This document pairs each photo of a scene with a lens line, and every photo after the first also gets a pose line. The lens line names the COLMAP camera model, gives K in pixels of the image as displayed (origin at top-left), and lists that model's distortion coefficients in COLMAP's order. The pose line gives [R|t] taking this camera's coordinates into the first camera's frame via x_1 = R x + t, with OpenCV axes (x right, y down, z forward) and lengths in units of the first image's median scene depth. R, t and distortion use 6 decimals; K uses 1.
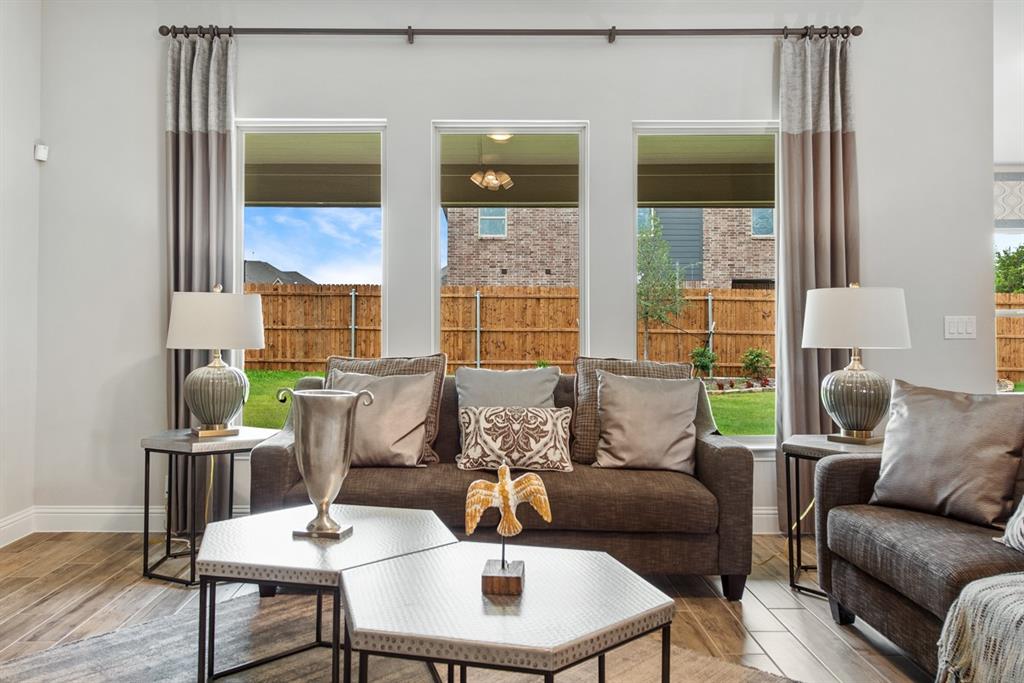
lens RADIAL K [[842.2, 0, 502.2], [0, 842.2, 303.0], [0, 0, 1]] dist [0.037612, 0.016021]
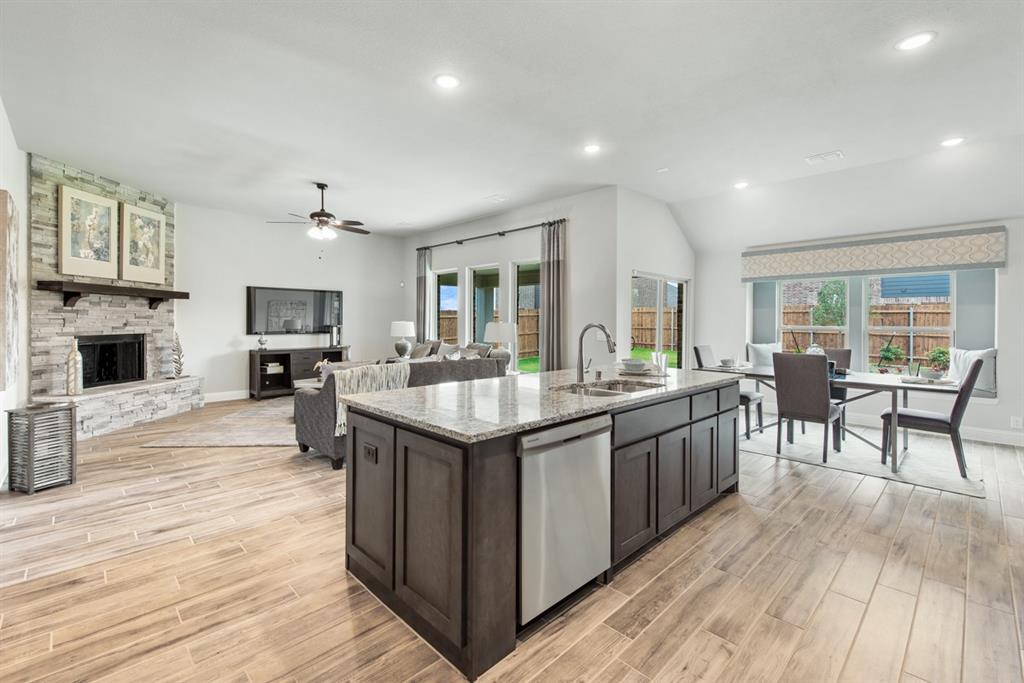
lens RADIAL K [[446.9, 0, 519.1], [0, 446.9, 321.0], [0, 0, 1]] dist [0.019960, -0.001419]
pose [[0.702274, 0.004662, -0.711892, 1.269069], [0.010931, 0.999790, 0.017330, -0.038977], [0.711823, -0.019952, 0.702075, -0.052676]]
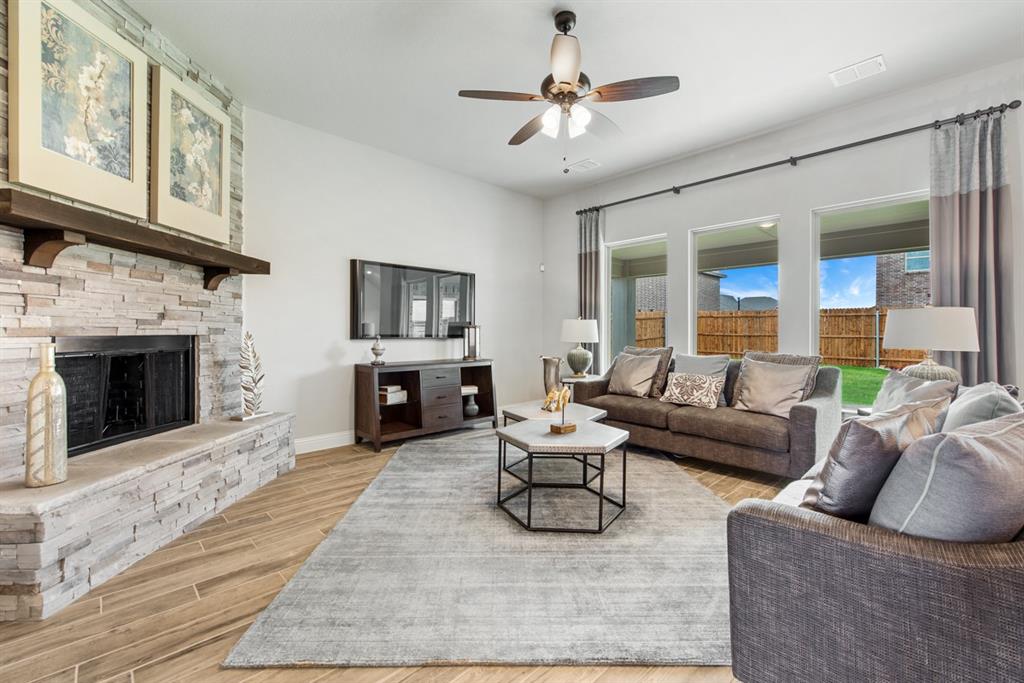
lens RADIAL K [[446.9, 0, 518.8], [0, 446.9, 326.8], [0, 0, 1]] dist [0.019960, -0.001419]
pose [[0.691586, -0.007153, -0.722258, 0.395581], [0.015566, 0.999866, 0.005003, 0.000105], [0.722126, -0.014703, 0.691605, -0.023105]]
